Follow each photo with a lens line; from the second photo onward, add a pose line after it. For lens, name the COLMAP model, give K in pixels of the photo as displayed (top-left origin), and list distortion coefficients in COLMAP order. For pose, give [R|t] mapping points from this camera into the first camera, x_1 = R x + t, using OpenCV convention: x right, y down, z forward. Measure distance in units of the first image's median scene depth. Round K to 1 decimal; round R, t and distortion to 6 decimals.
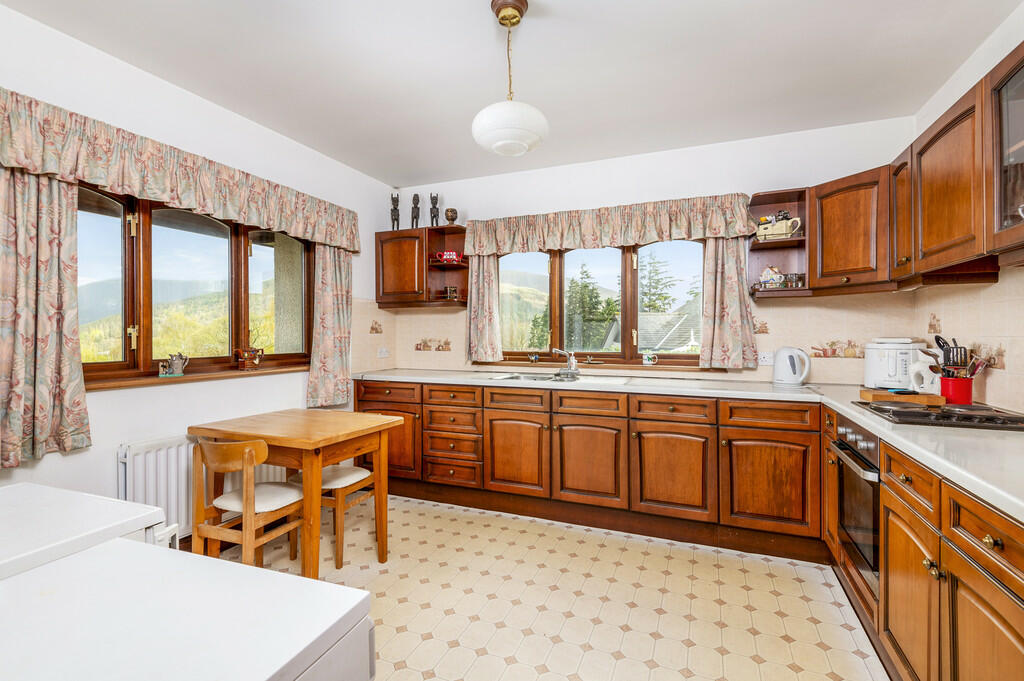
lens RADIAL K [[464.8, 0, 513.3], [0, 464.8, 333.5], [0, 0, 1]] dist [-0.000260, -0.000272]
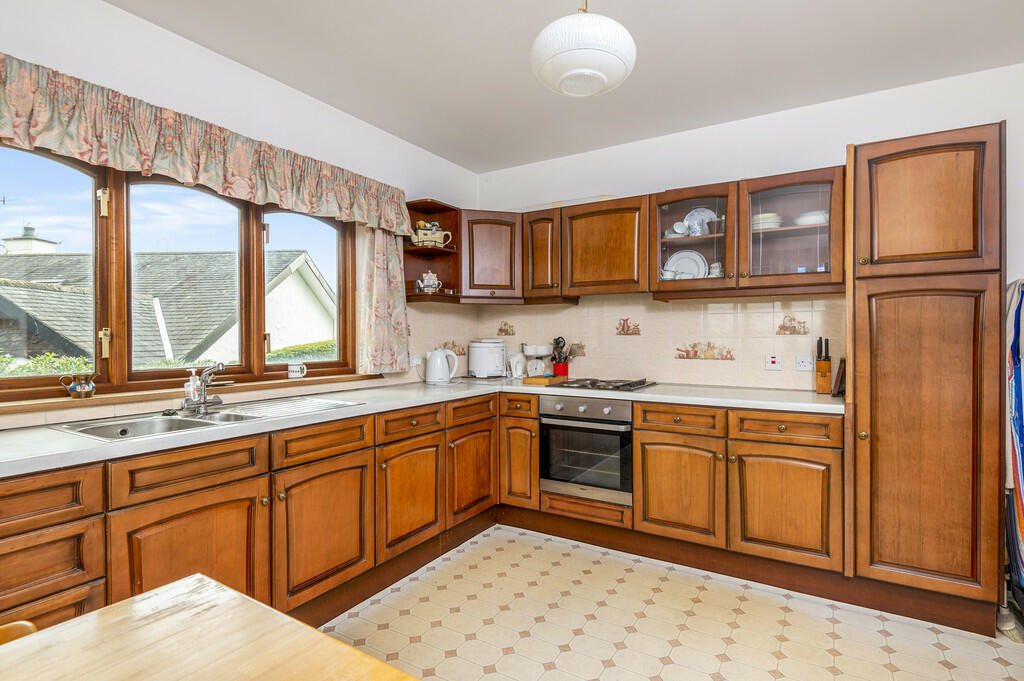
lens RADIAL K [[493.2, 0, 512.0], [0, 493.2, 340.5], [0, 0, 1]] dist [-0.000824, -0.000526]
pose [[0.150626, -0.009055, 0.988549, -0.520232], [0.002965, 0.999958, 0.008708, 0.000775], [-0.988586, 0.001619, 0.150646, 0.656535]]
